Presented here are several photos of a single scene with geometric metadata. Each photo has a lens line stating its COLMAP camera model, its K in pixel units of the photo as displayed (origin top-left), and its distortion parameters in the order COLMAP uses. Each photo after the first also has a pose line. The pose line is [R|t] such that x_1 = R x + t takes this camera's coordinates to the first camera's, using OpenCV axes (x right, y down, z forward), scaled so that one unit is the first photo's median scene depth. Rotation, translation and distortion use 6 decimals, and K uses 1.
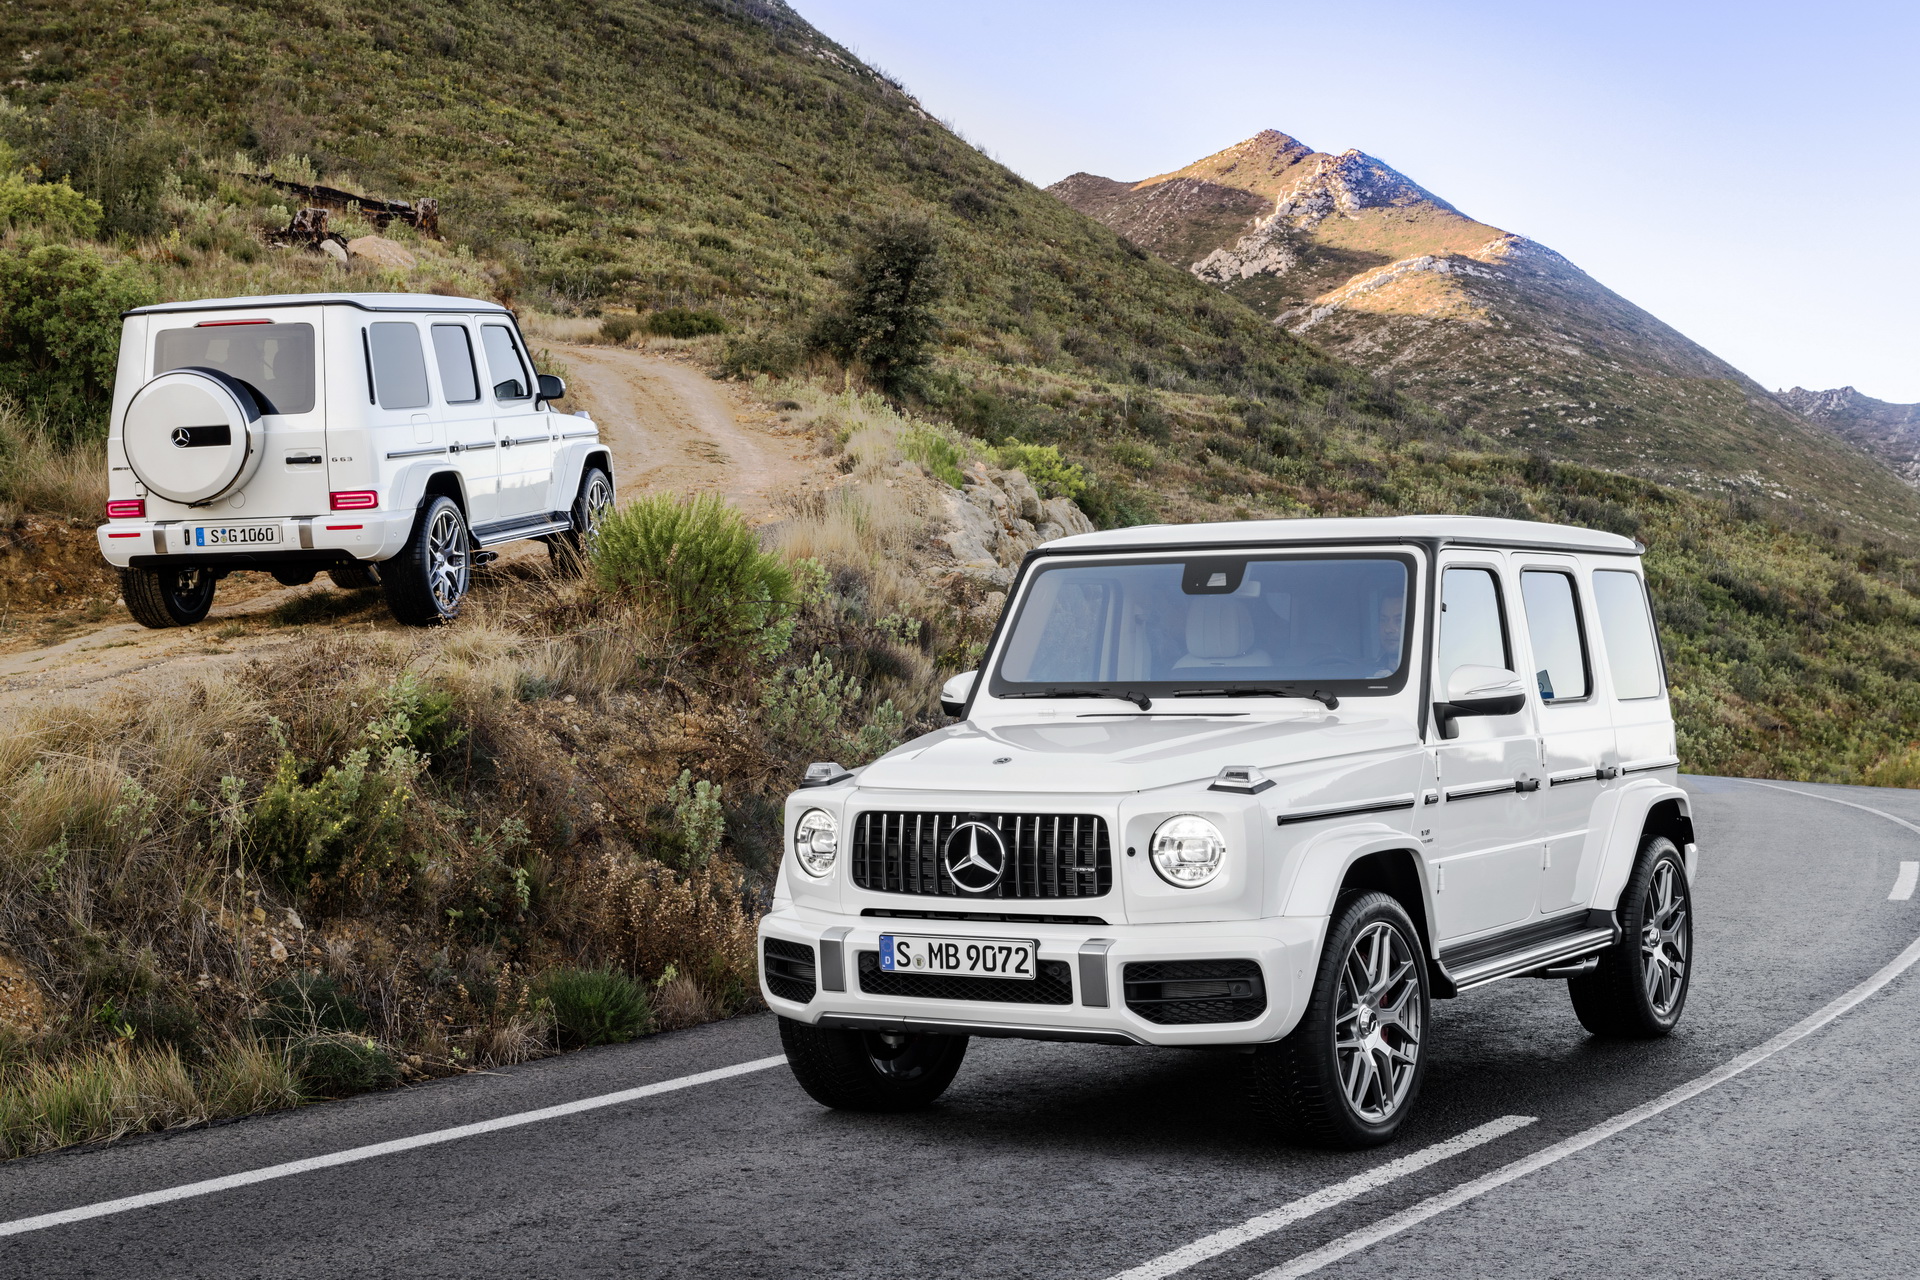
lens RADIAL K [[3098.8, 0, 960.0], [0, 3098.8, 640.0], [0, 0, 1]] dist [0.006794, 0.032842]
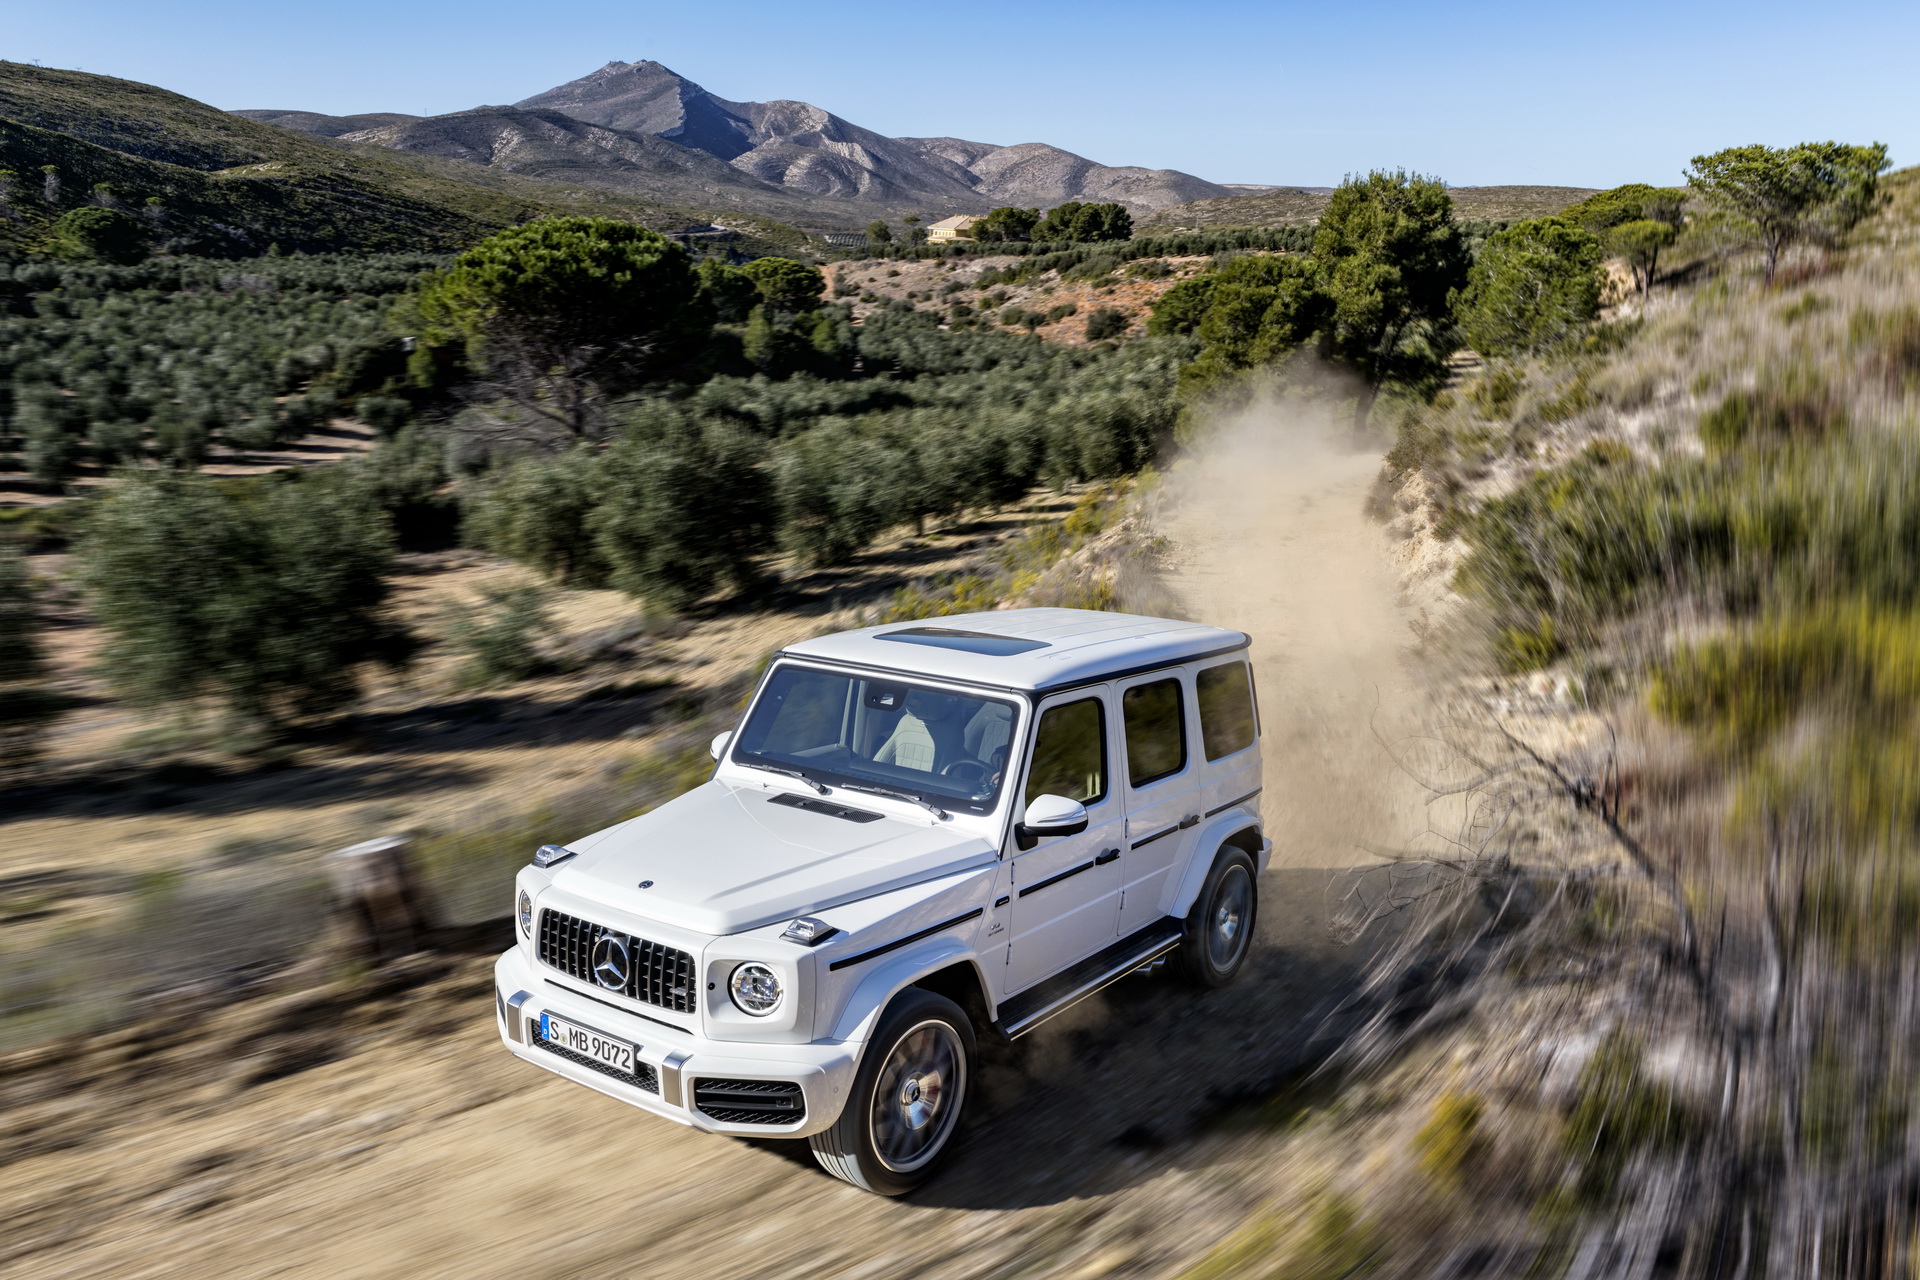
lens RADIAL K [[1539.8, 0, 1006.2], [0, 1539.8, 637.7], [0, 0, 1]] dist [0.005802, 0.000879]
pose [[0.995826, 0.069328, -0.059367, 0.201614], [-0.060416, 0.988221, 0.140606, -0.169086], [0.068416, -0.136432, 0.988284, 0.386965]]
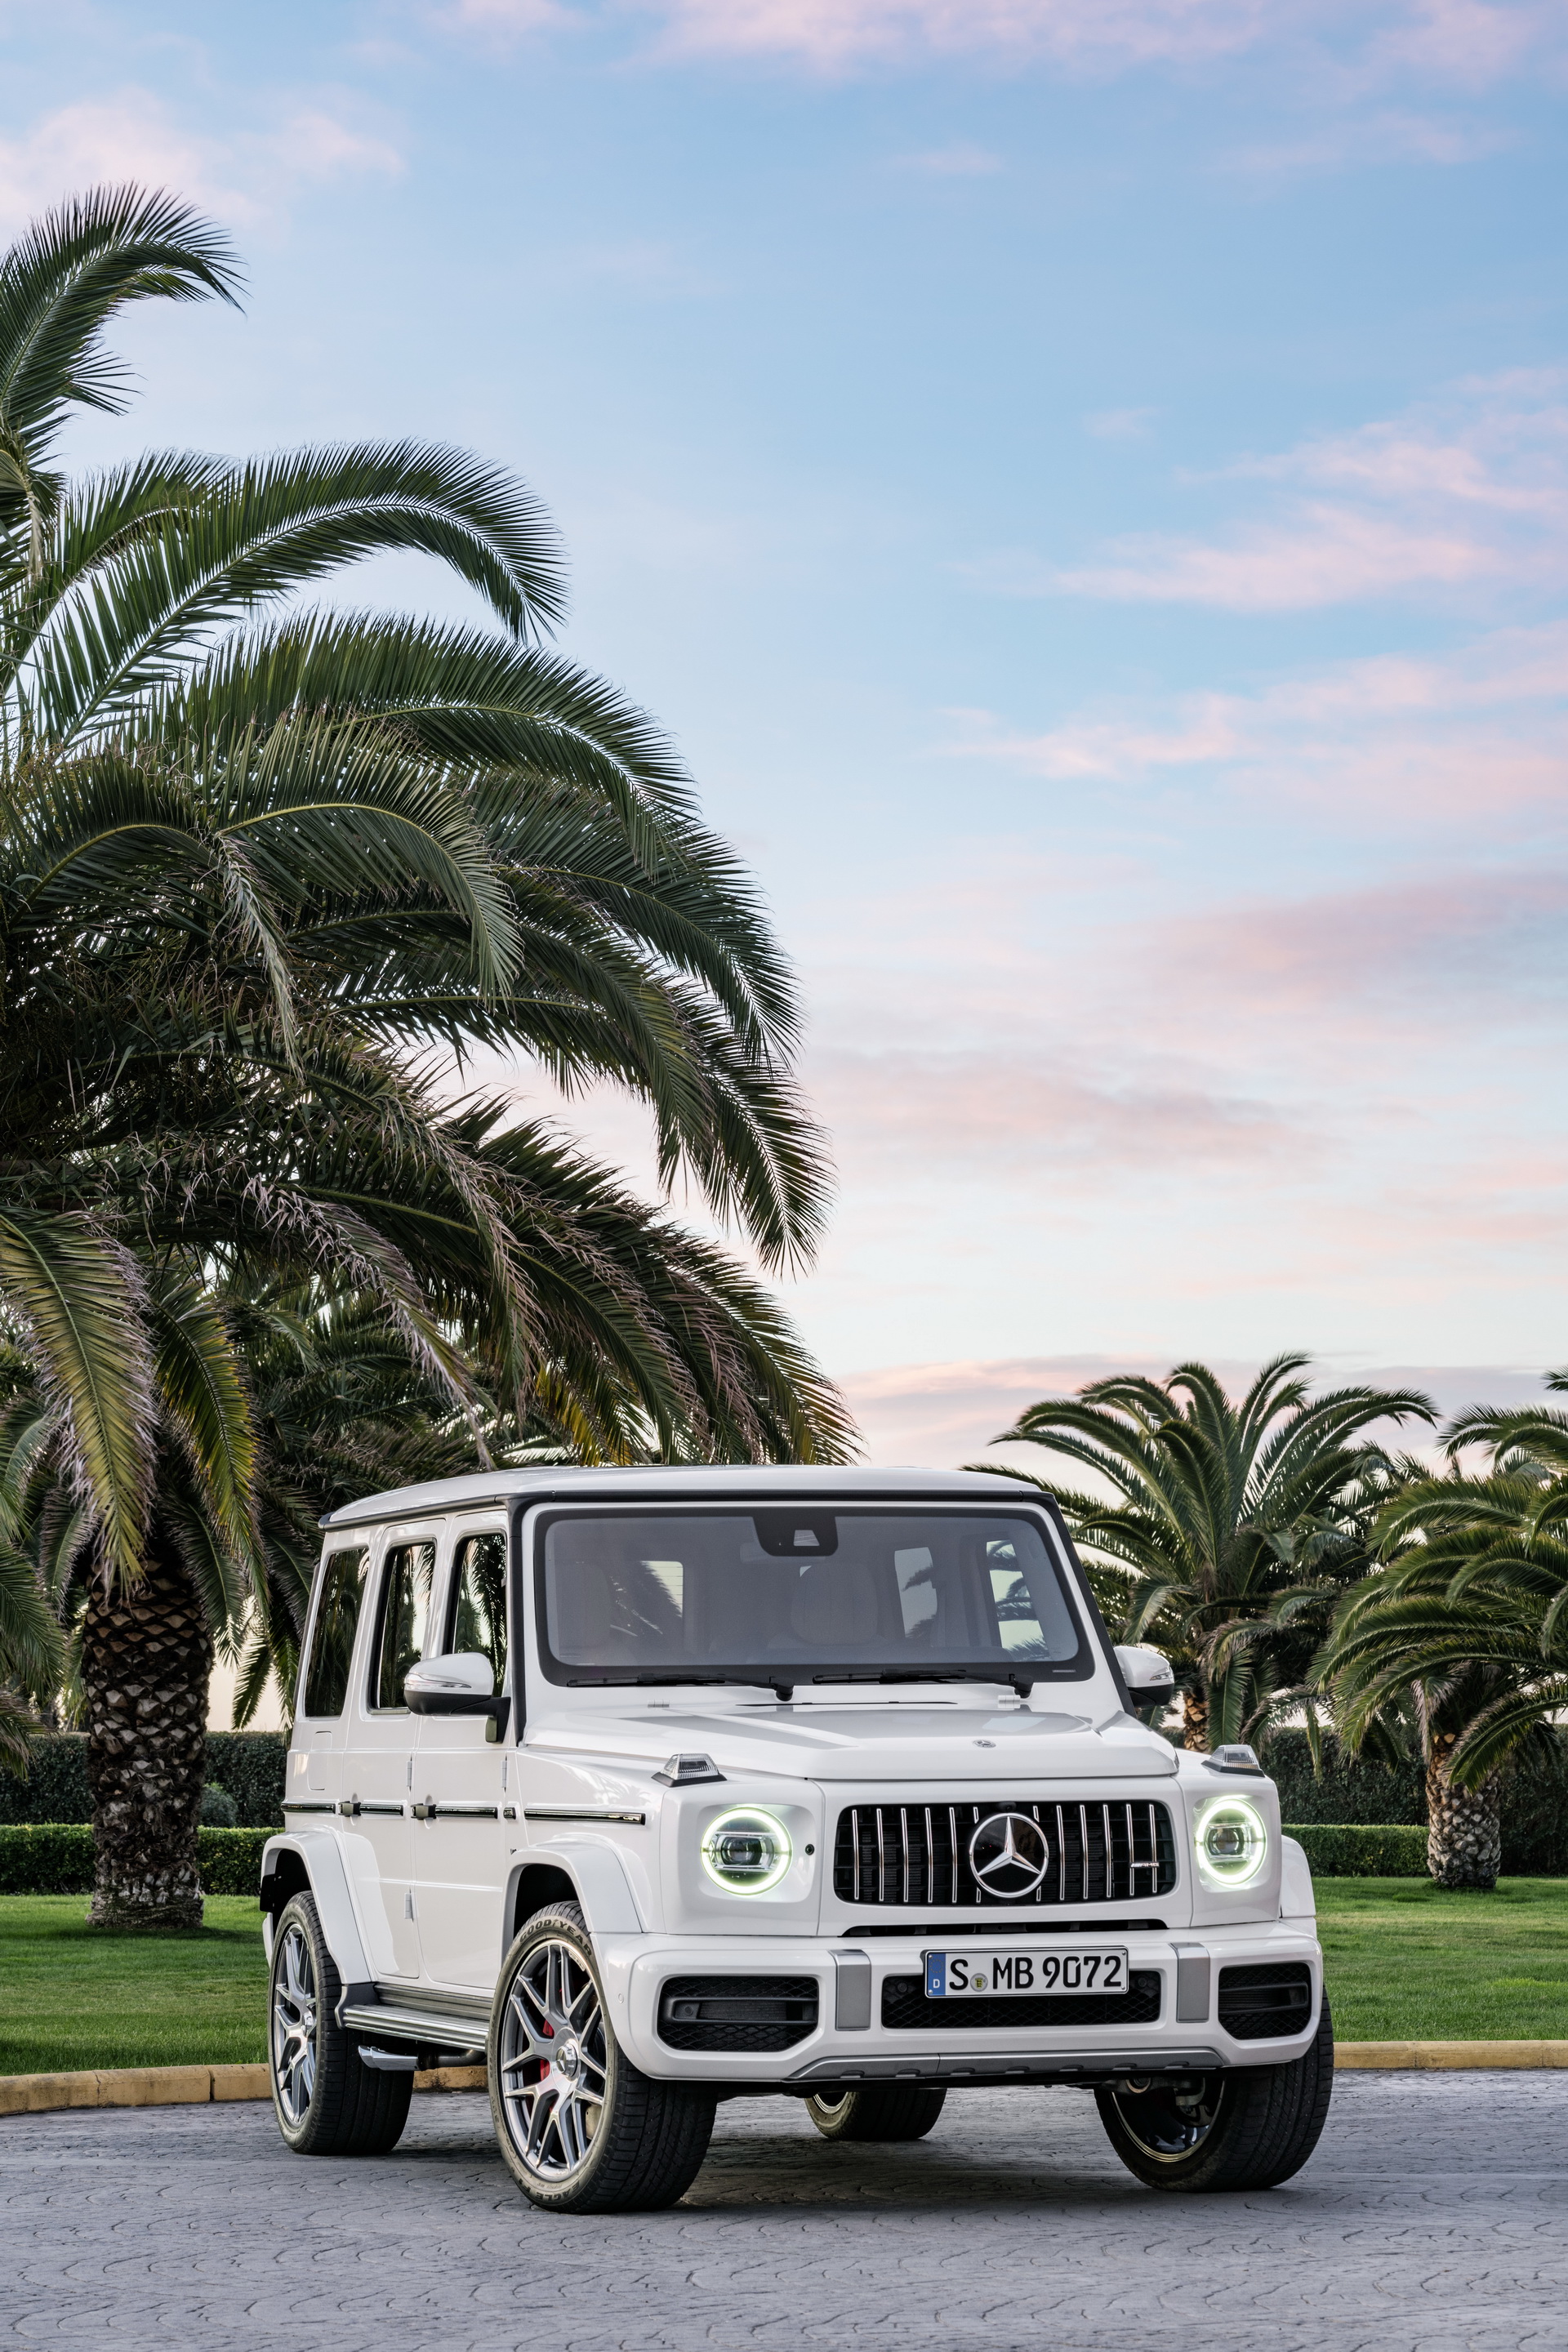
lens RADIAL K [[6604.5, 0, 784.0], [0, 6604.5, 1176.0], [0, 0, 1]] dist [-0.054752, -0.538878]
pose [[0.676321, 0.066587, 0.733591, -1.352117], [0.005572, 0.995415, -0.095489, 0.057529], [-0.736586, 0.068669, 0.672849, -0.159107]]
